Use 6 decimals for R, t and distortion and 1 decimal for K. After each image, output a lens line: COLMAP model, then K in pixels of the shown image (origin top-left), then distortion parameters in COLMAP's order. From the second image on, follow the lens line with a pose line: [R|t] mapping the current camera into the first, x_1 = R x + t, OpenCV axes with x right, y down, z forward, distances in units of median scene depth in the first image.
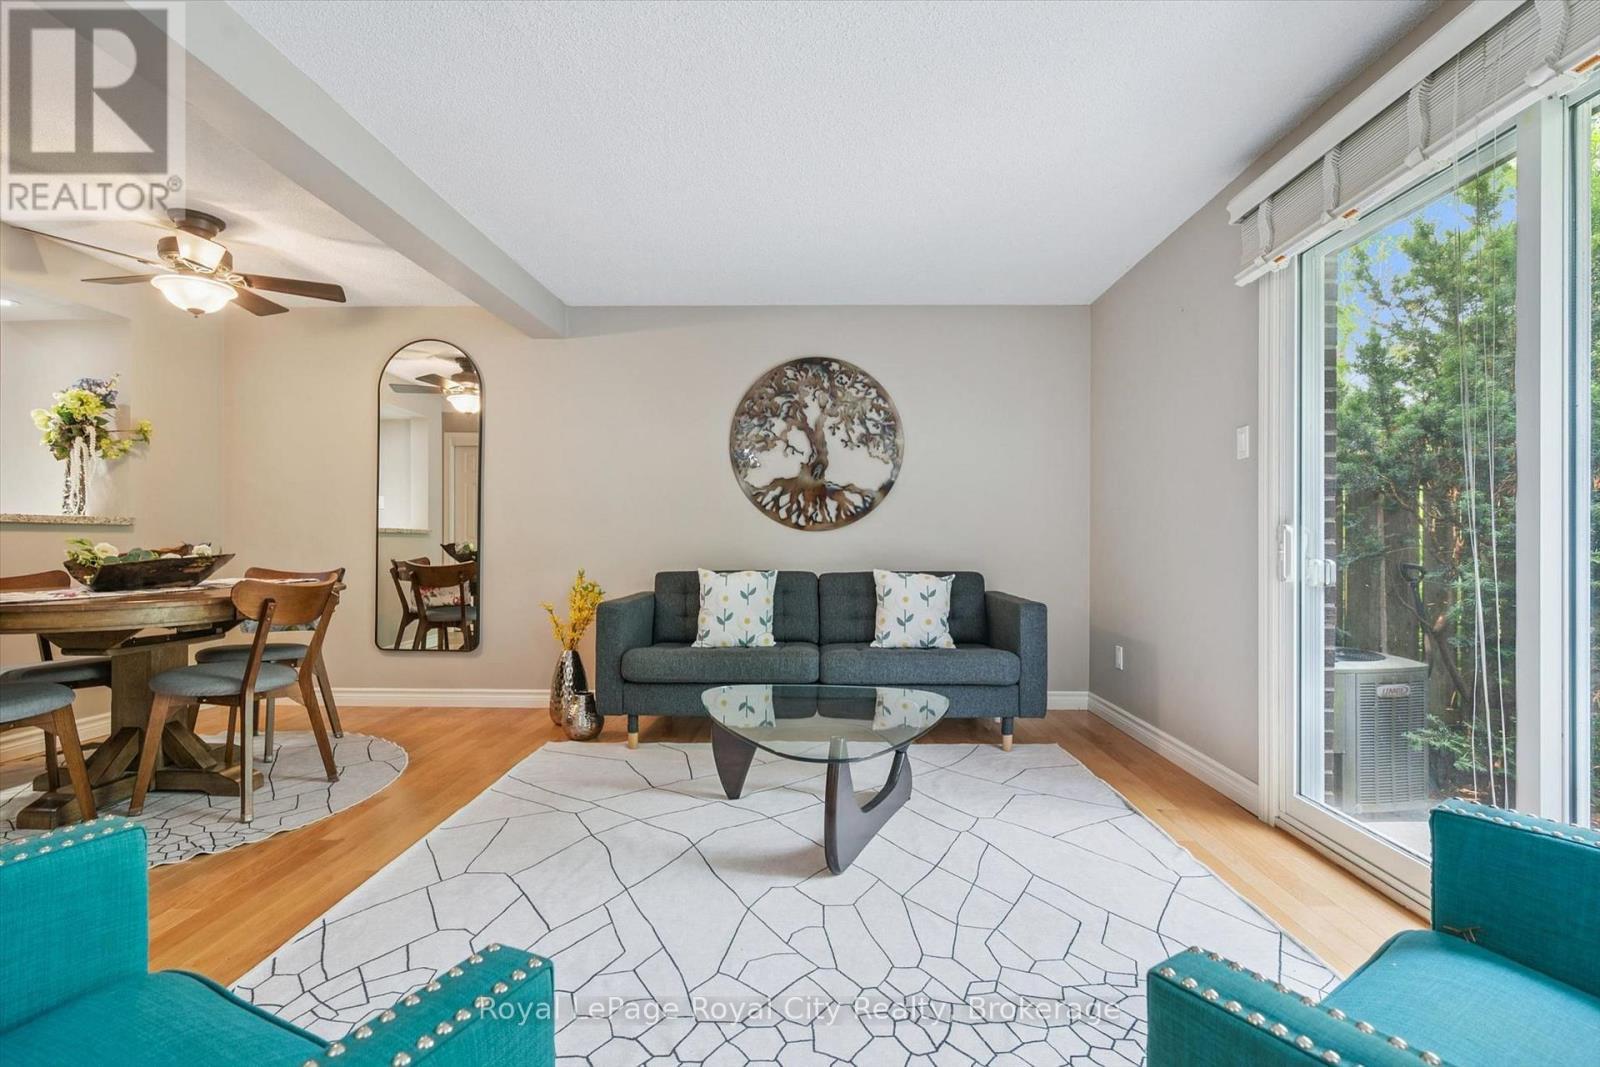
lens RADIAL K [[747.2, 0, 799.7], [0, 747.2, 539.4], [0, 0, 1]] dist [0.000051, -0.000276]
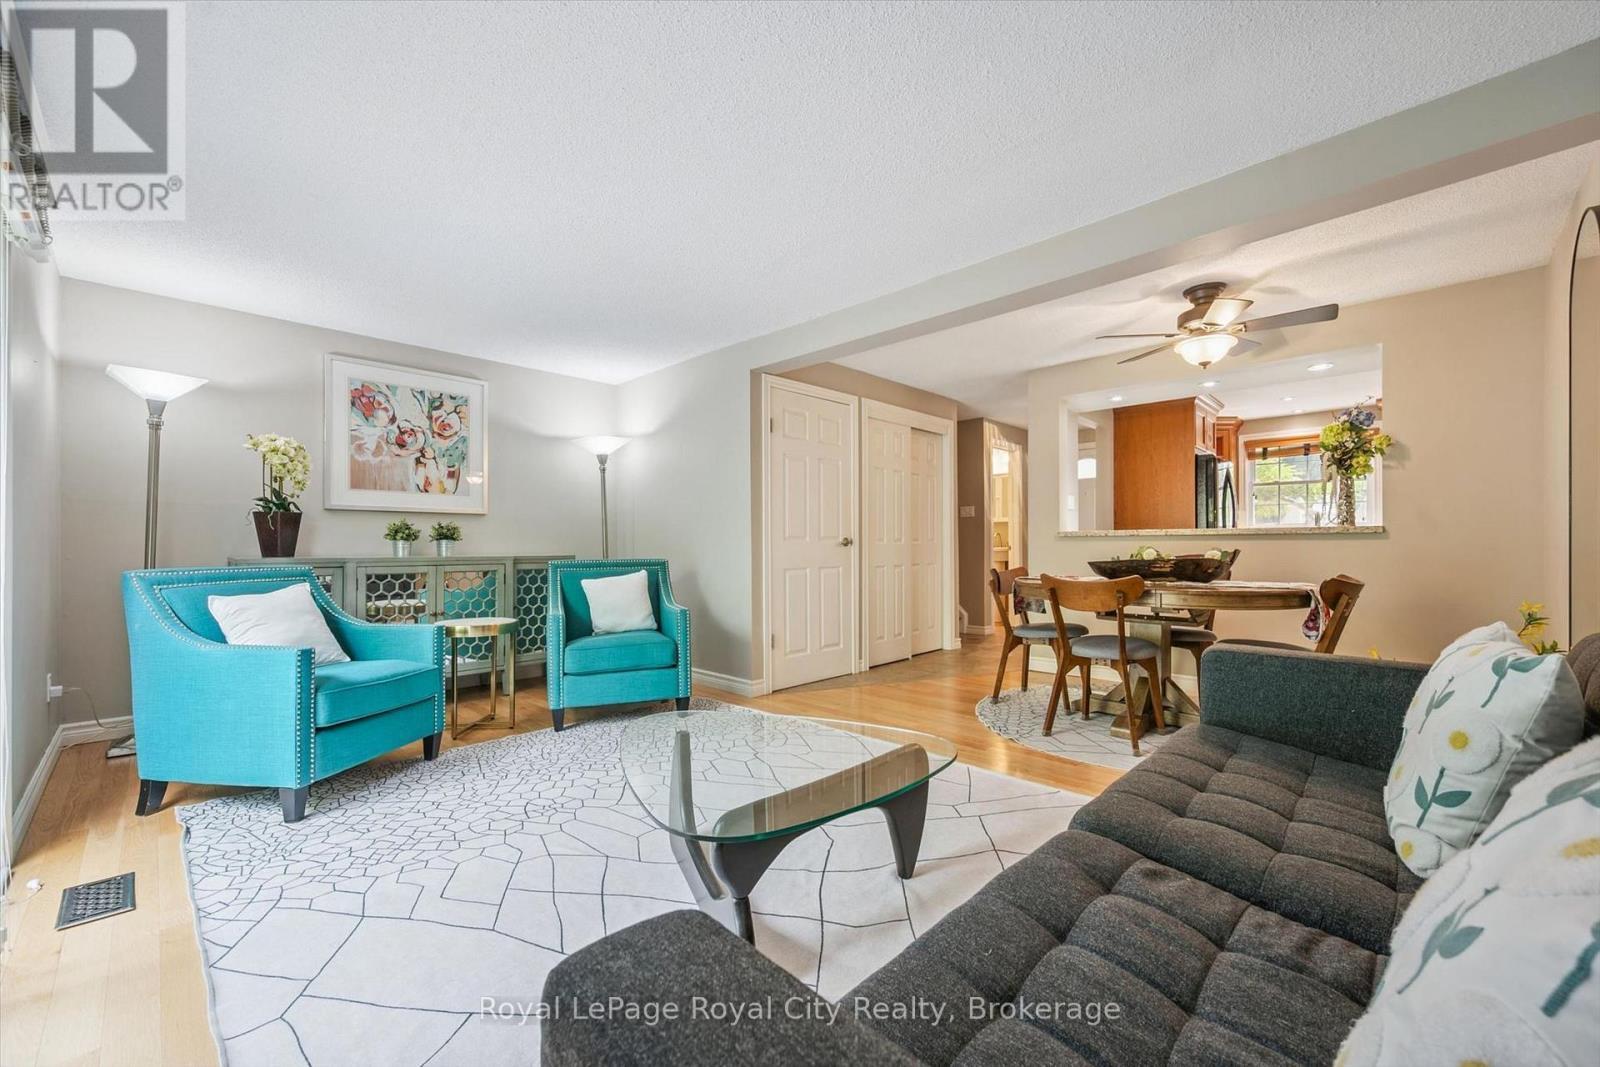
lens RADIAL K [[639.1, 0, 804.1], [0, 639.1, 544.2], [0, 0, 1]] dist [0.000870, -0.000001]
pose [[-0.679113, -0.002907, -0.734028, 0.342710], [0.001540, 0.999984, -0.005385, -0.000175], [0.734032, -0.004787, -0.679098, 0.987881]]
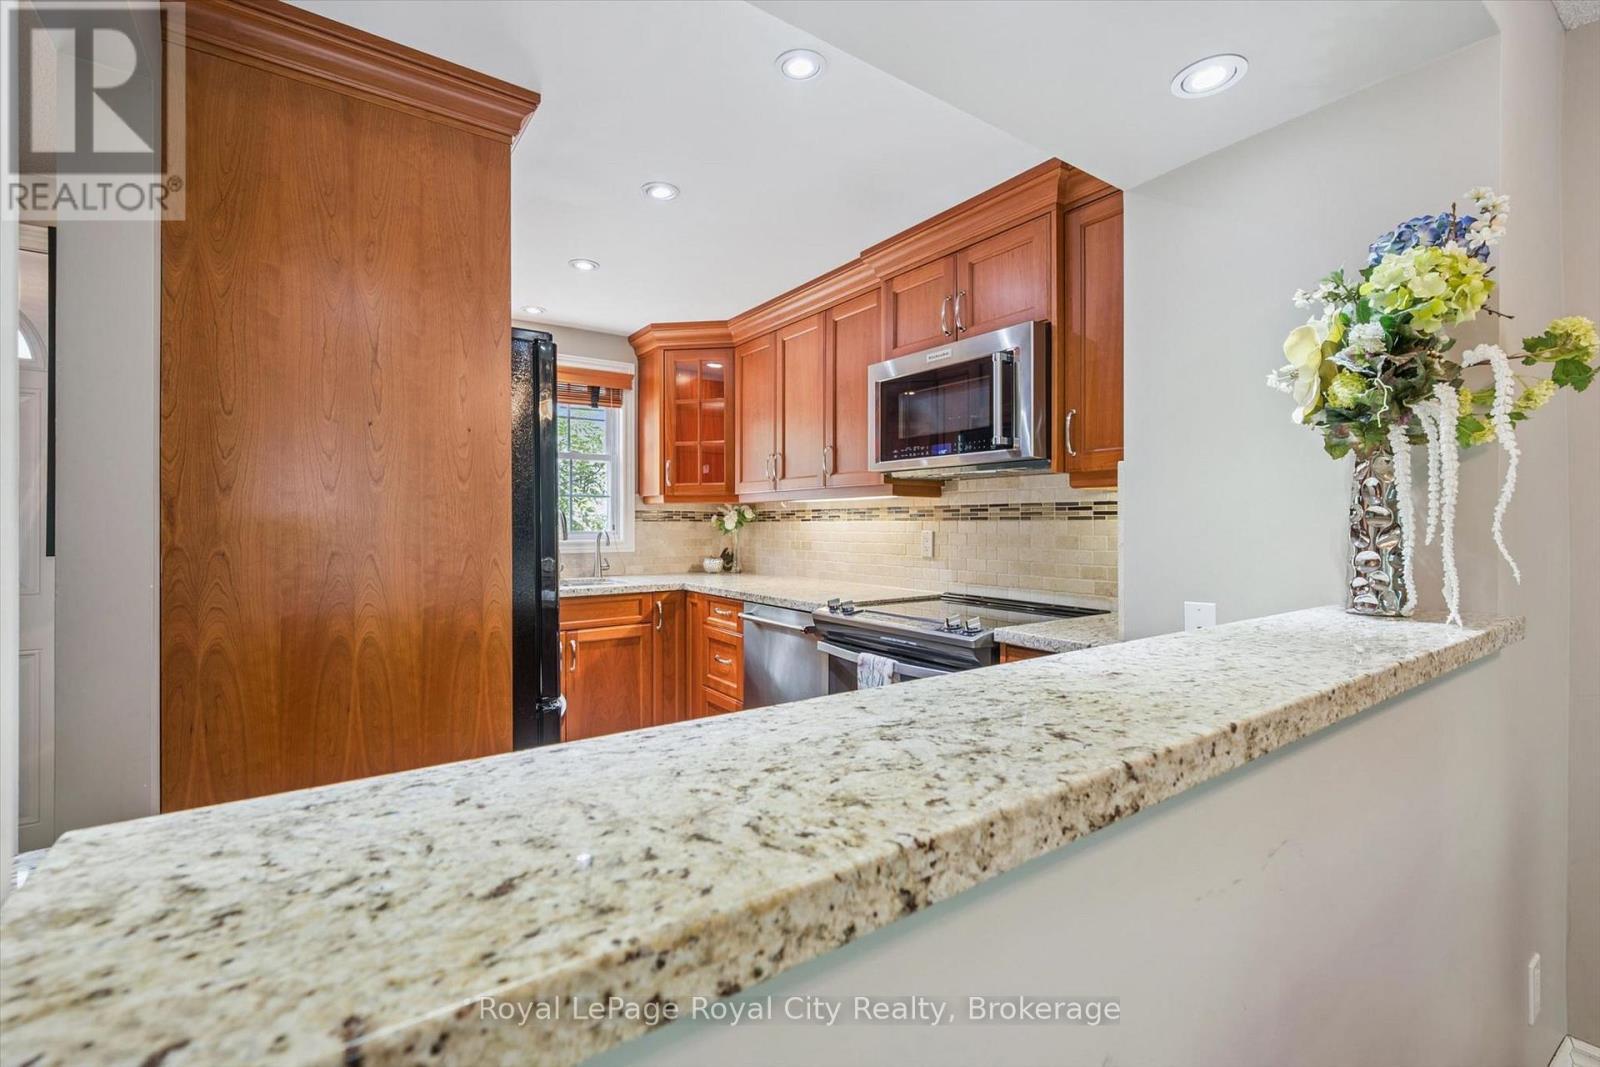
lens RADIAL K [[685.6, 0, 805.3], [0, 685.6, 523.3], [0, 0, 1]] dist [0.000712, 0.000012]
pose [[0.602483, -0.003611, -0.798124, -0.816515], [0.004750, 0.999988, -0.000940, -0.071114], [0.798118, -0.003225, 0.602493, 0.545665]]
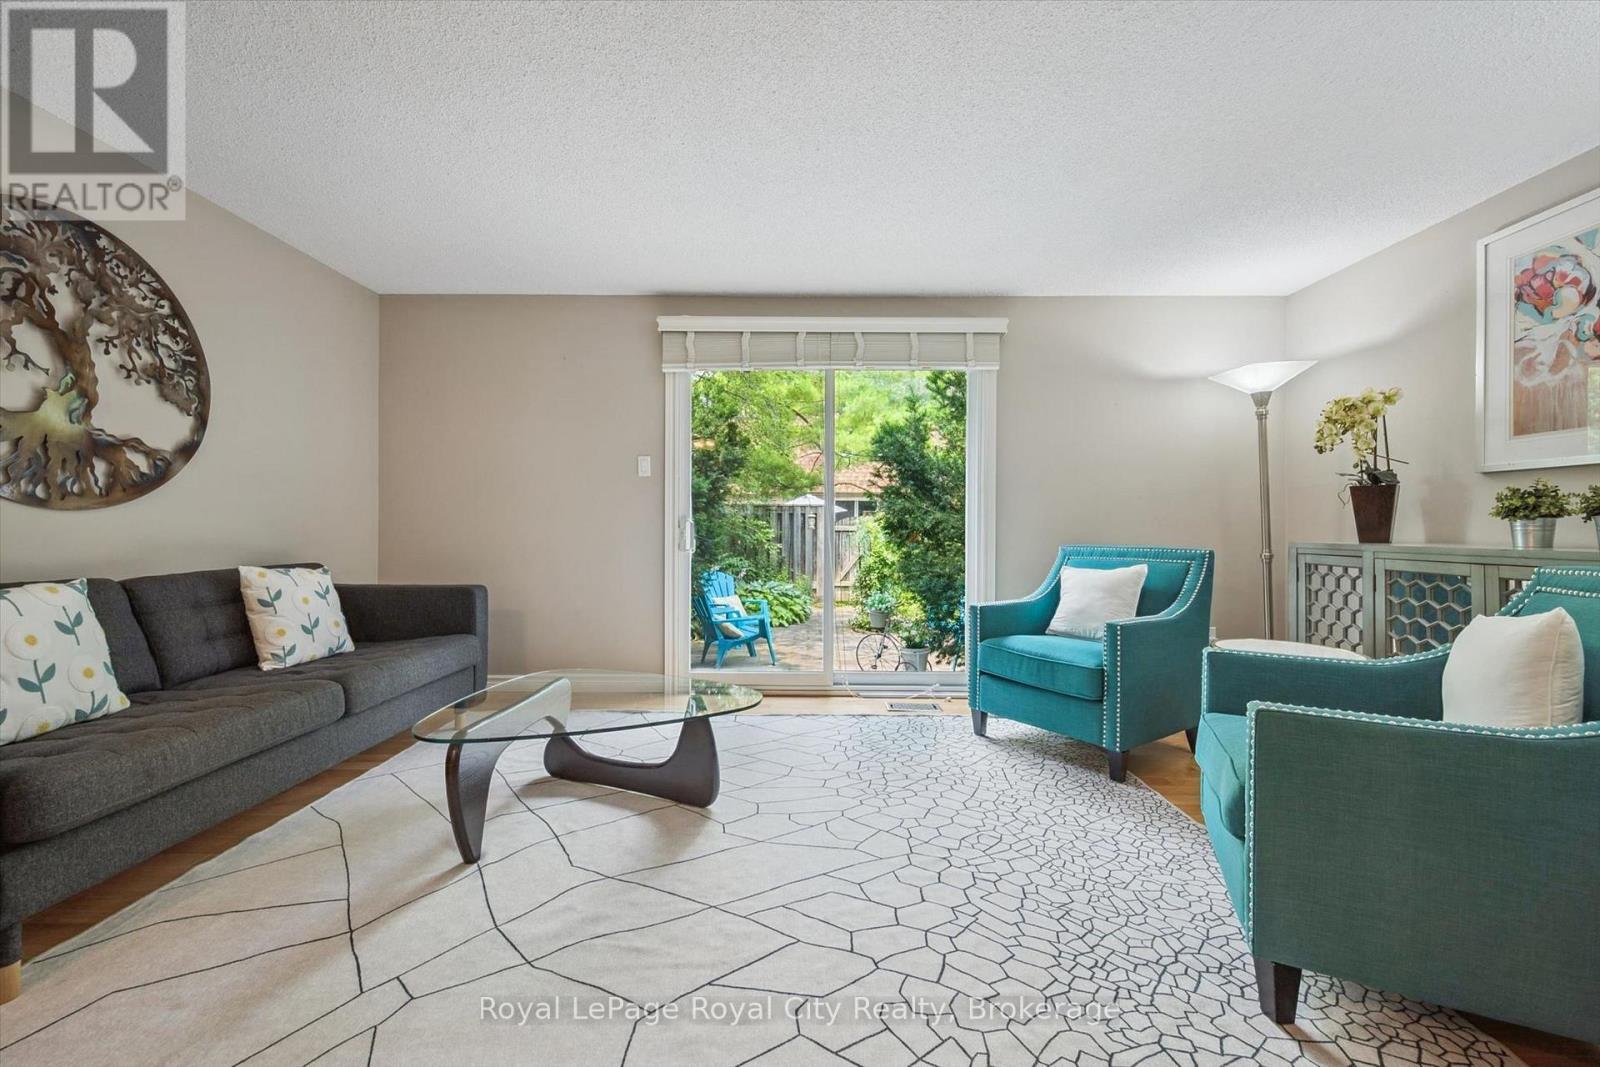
lens RADIAL K [[640.6, 0, 802.3], [0, 640.6, 531.2], [0, 0, 1]] dist [0.001513, 0.000286]
pose [[-0.015256, -0.006424, 0.999863, -0.540576], [-0.006018, 0.999962, 0.006333, -0.001121], [-0.999866, -0.005921, -0.015294, 0.477293]]
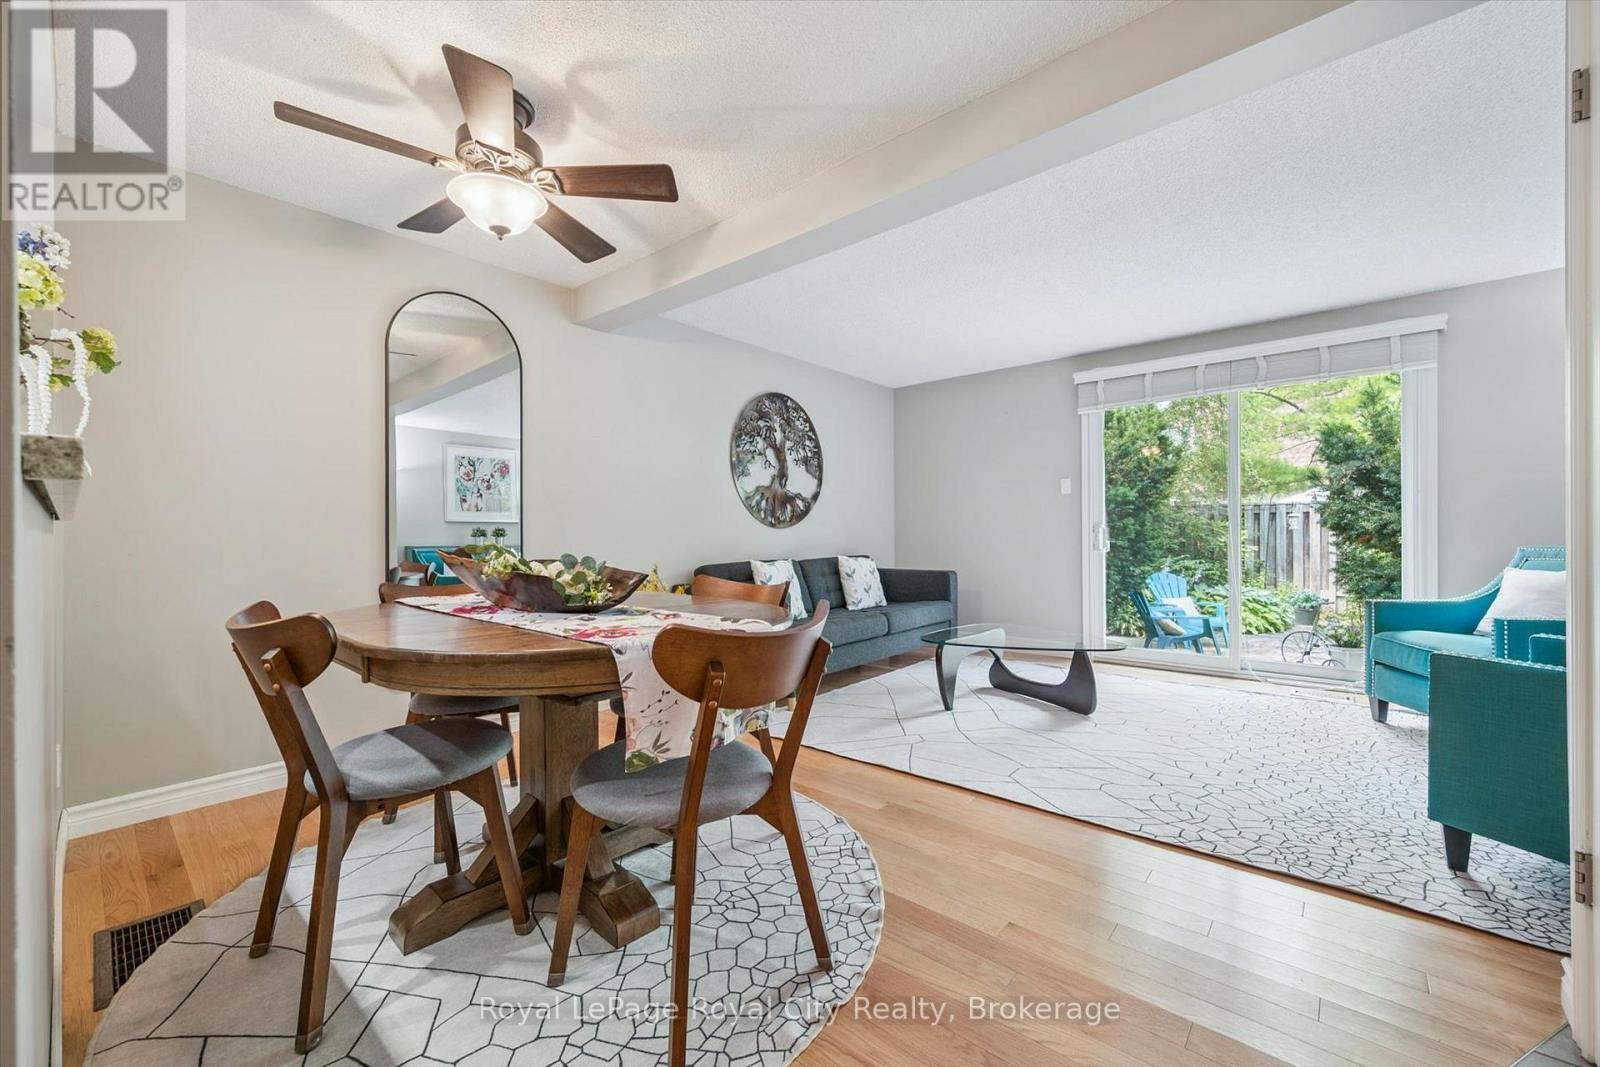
lens RADIAL K [[638.6, 0, 800.0], [0, 638.6, 533.5], [0, 0, 1]] dist [0.001090, -0.000047]
pose [[0.637041, -0.008743, 0.770780, -0.889333], [0.009960, 0.999946, 0.003110, -0.005941], [-0.770766, 0.005696, 0.637093, 0.299671]]
